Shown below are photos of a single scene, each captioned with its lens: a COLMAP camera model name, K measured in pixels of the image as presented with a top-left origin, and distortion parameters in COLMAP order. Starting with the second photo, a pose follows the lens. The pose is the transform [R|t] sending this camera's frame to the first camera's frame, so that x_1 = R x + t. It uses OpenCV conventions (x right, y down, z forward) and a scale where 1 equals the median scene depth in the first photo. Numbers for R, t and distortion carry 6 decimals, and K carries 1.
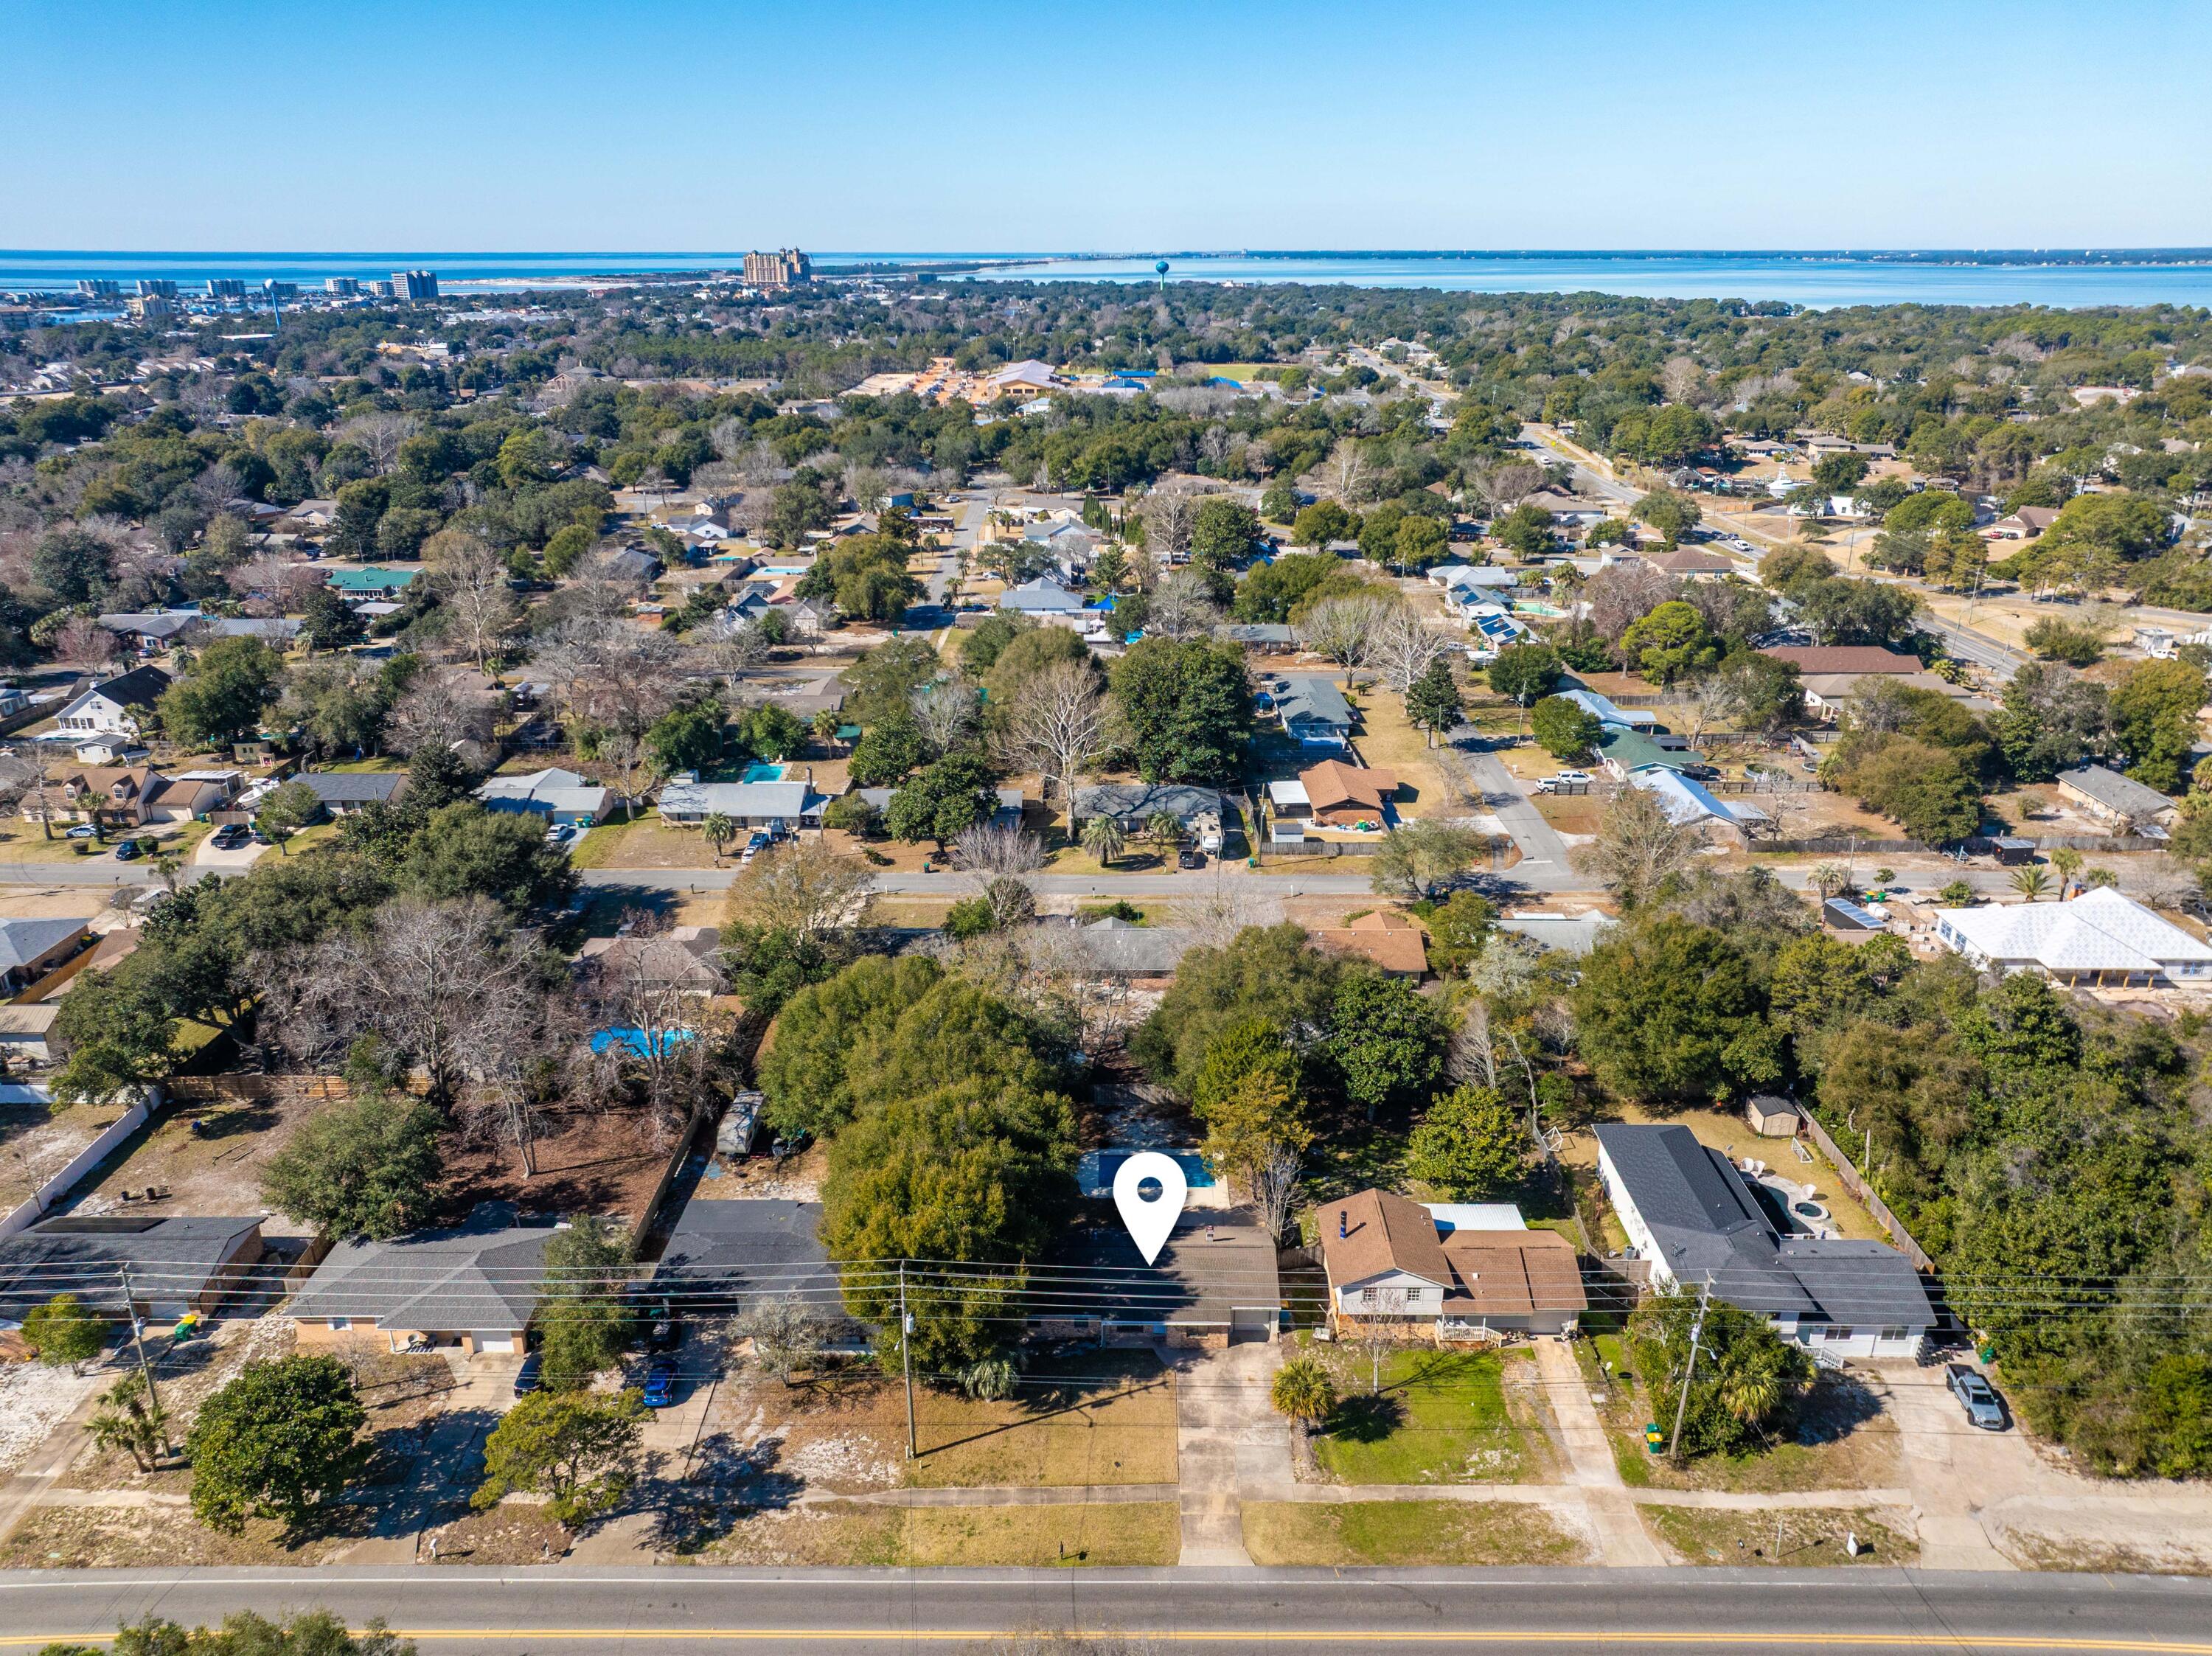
lens RADIAL K [[1534.8, 0, 1109.6], [0, 1534.8, 829.6], [0, 0, 1]] dist [0.001175, 0.000393]
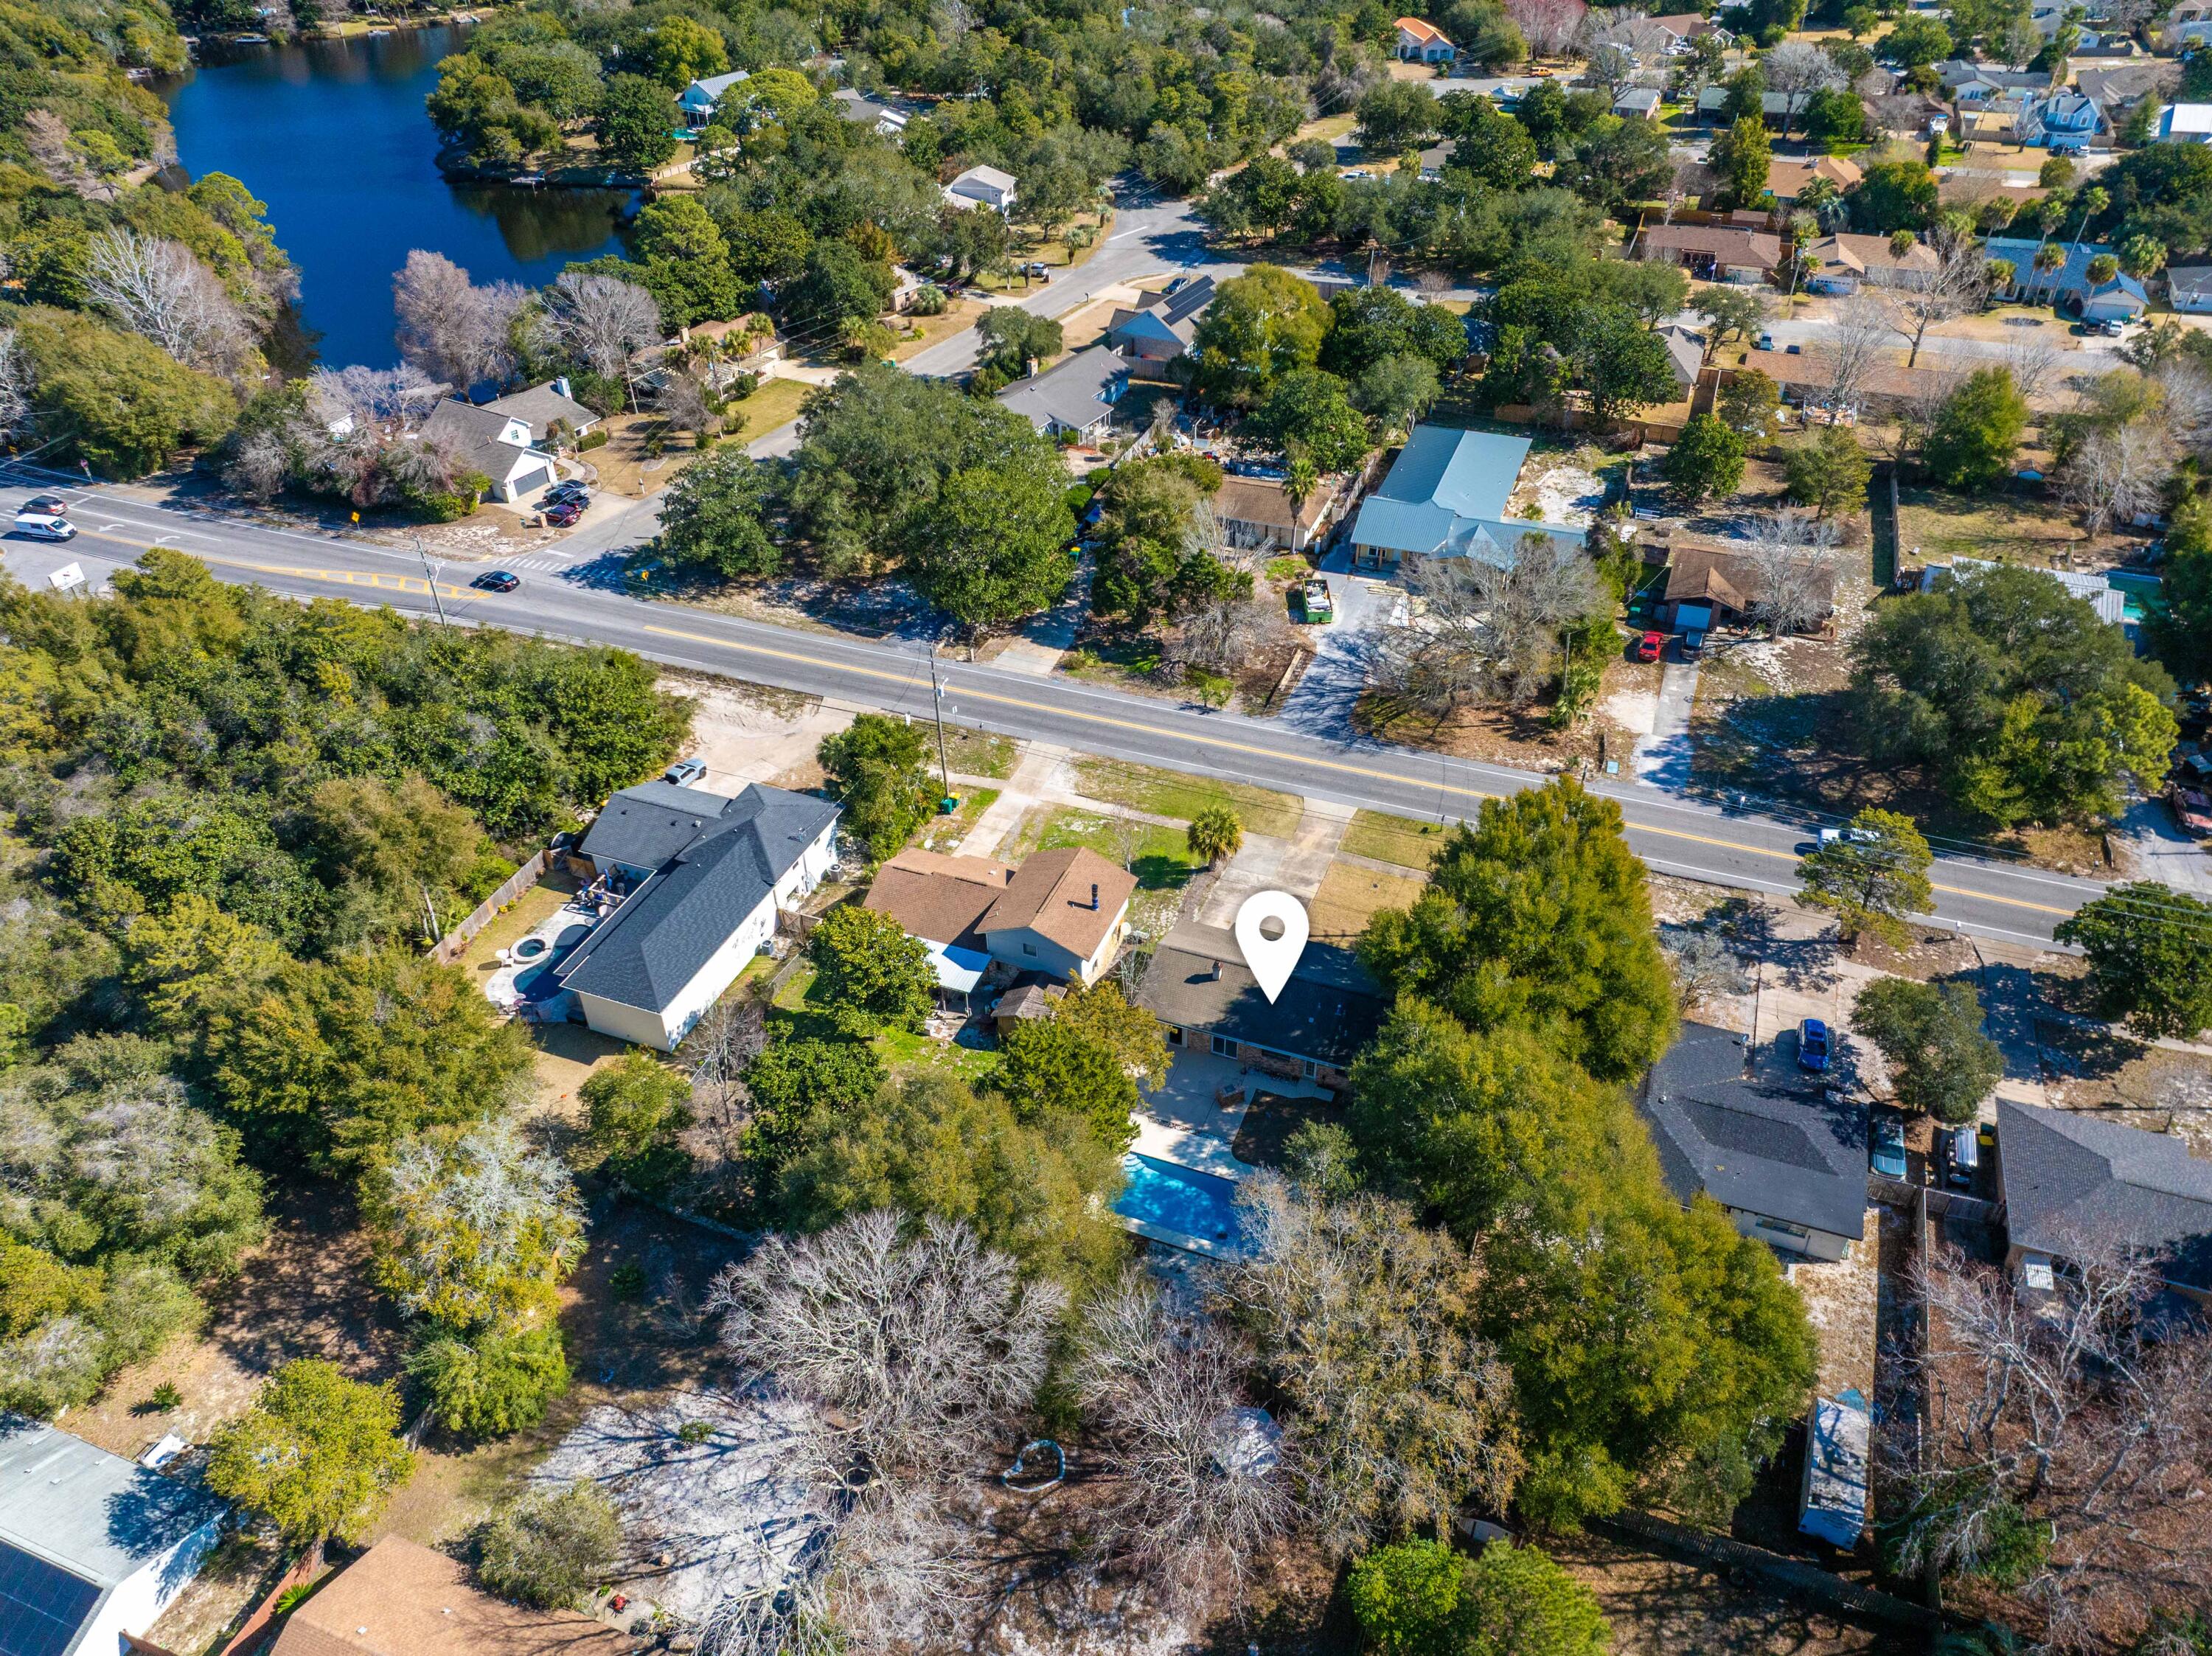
lens RADIAL K [[1529.0, 0, 1109.1], [0, 1529.0, 835.4], [0, 0, 1]] dist [0.008349, -0.006874]
pose [[-0.932621, -0.208256, 0.294699, -0.068749], [0.139247, 0.545722, 0.826316, -0.295132], [-0.332909, 0.811676, -0.479952, 0.771278]]
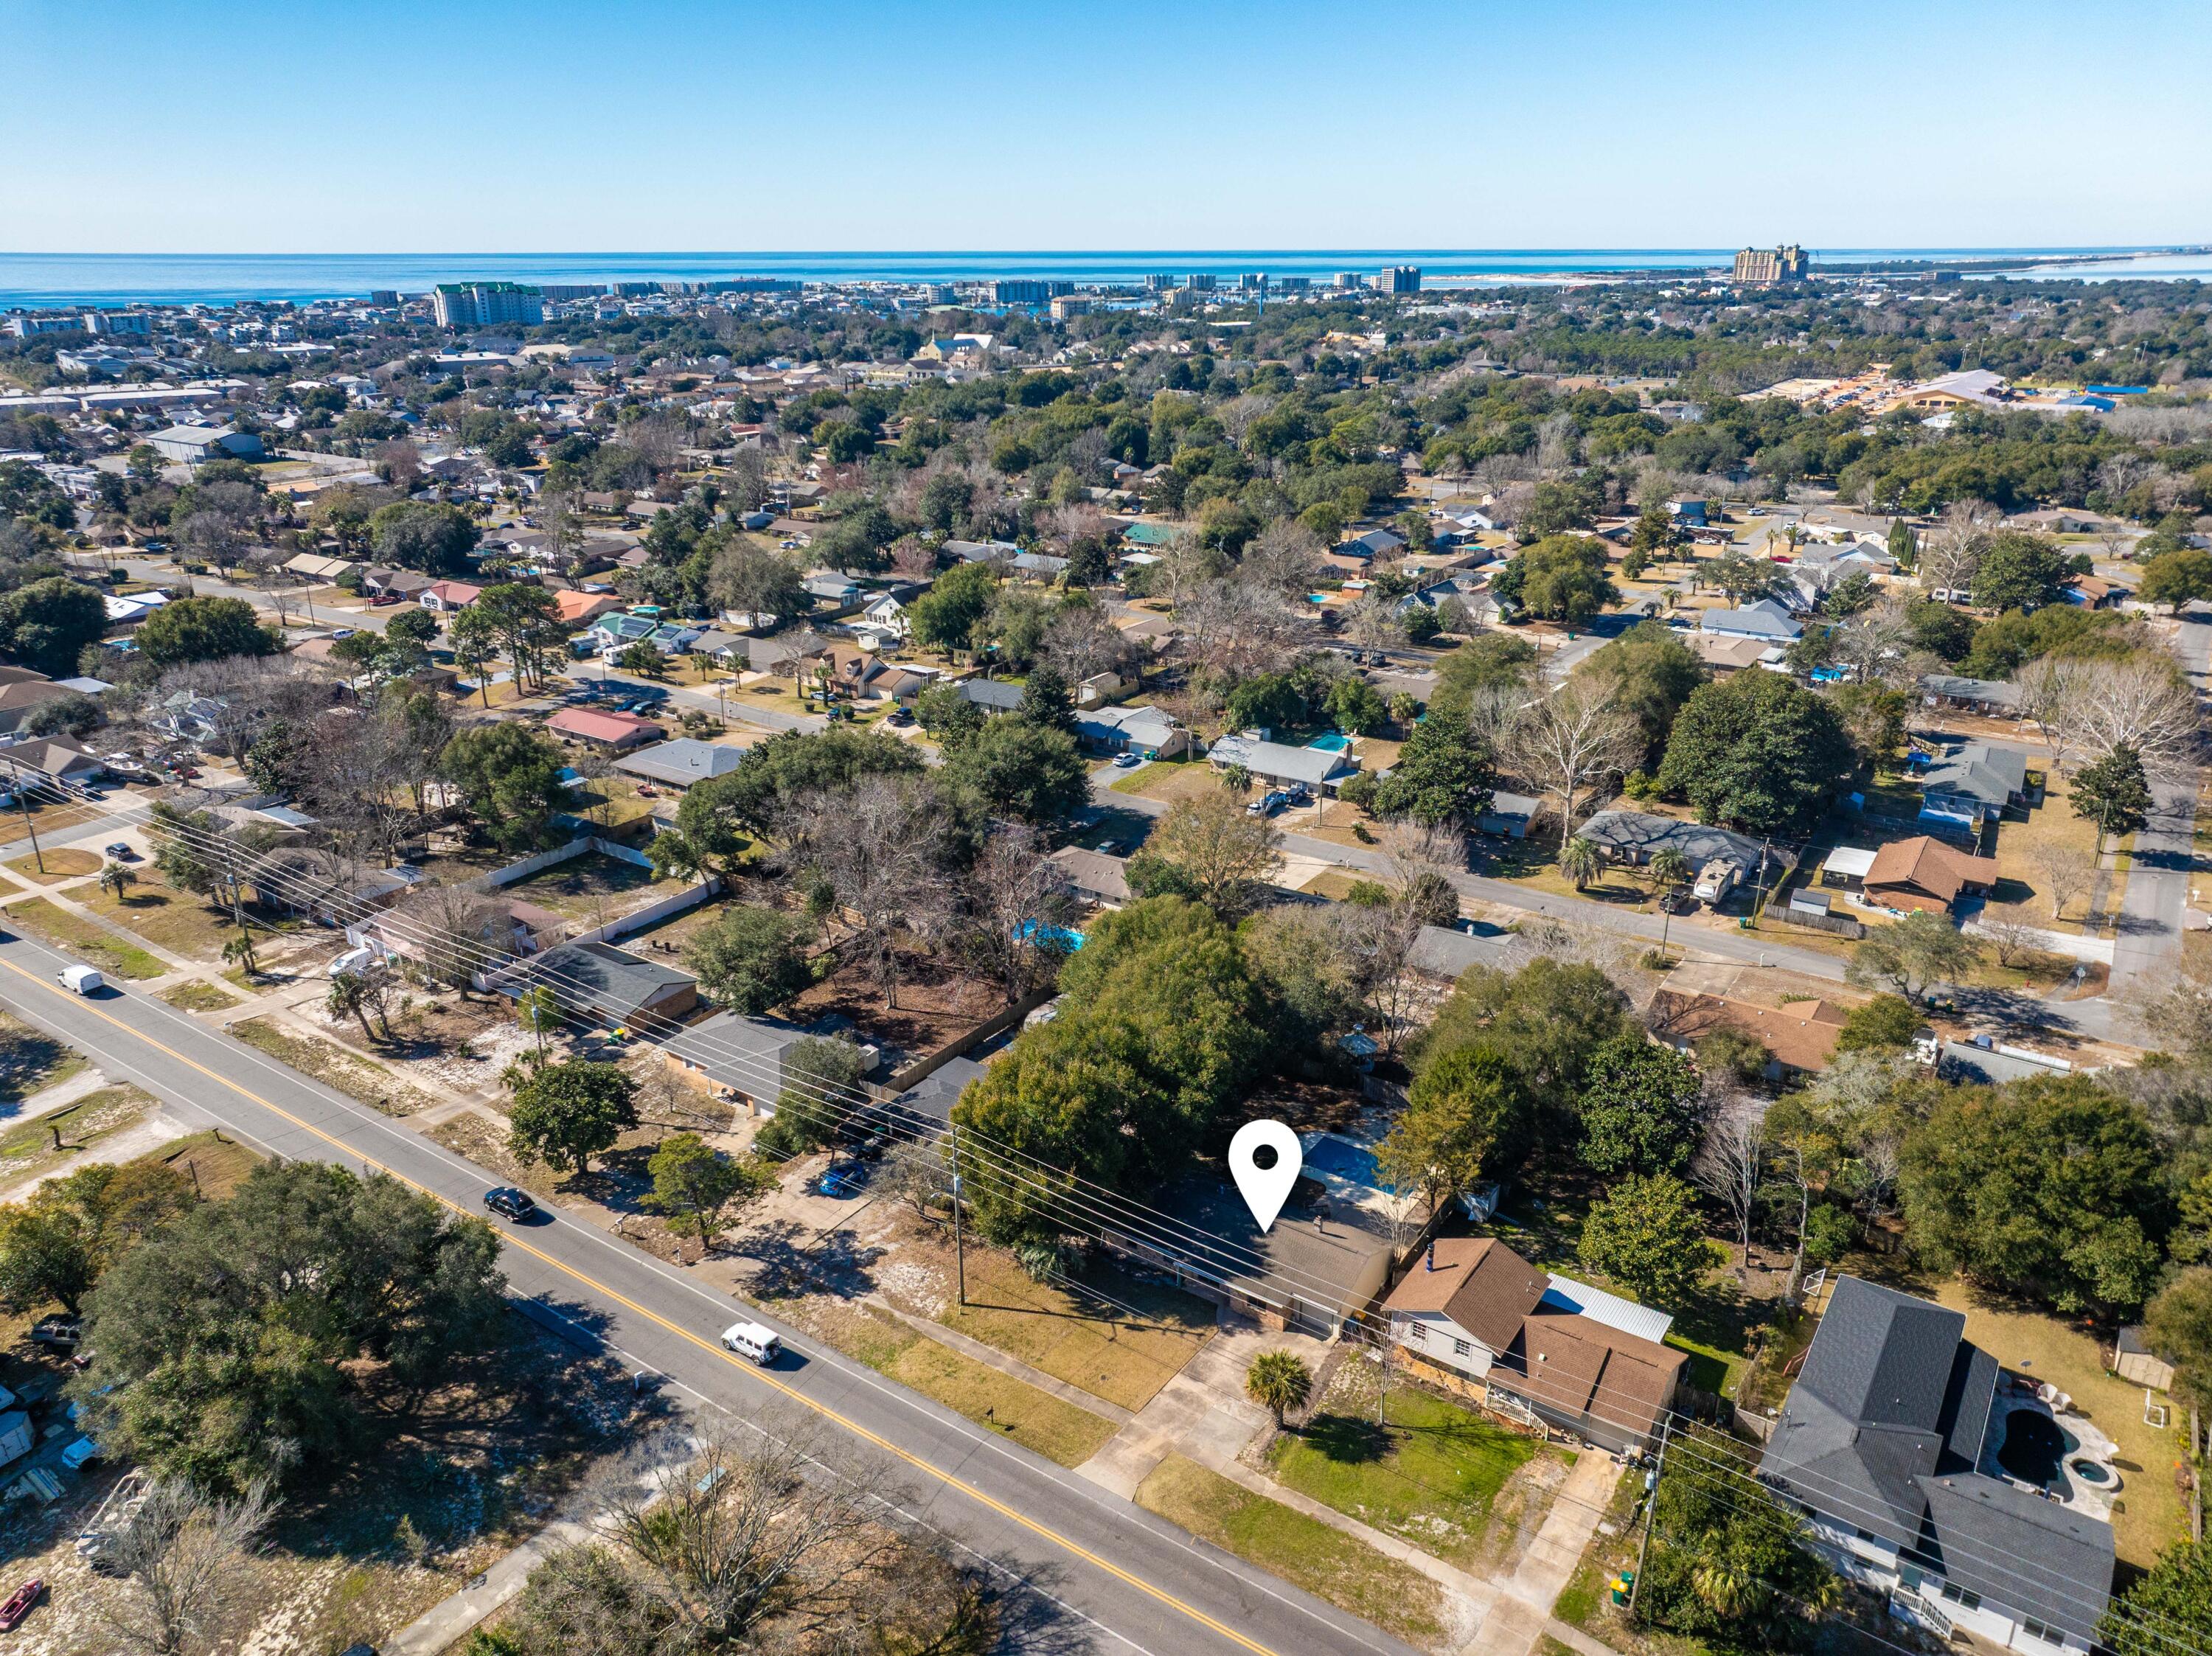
lens RADIAL K [[1534.8, 0, 1109.6], [0, 1534.8, 829.6], [0, 0, 1]] dist [0.001175, 0.000393]
pose [[0.825144, 0.196057, -0.529811, 0.240287], [-0.195084, 0.979042, 0.058466, -0.011275], [0.530170, 0.055115, 0.846098, 0.037055]]
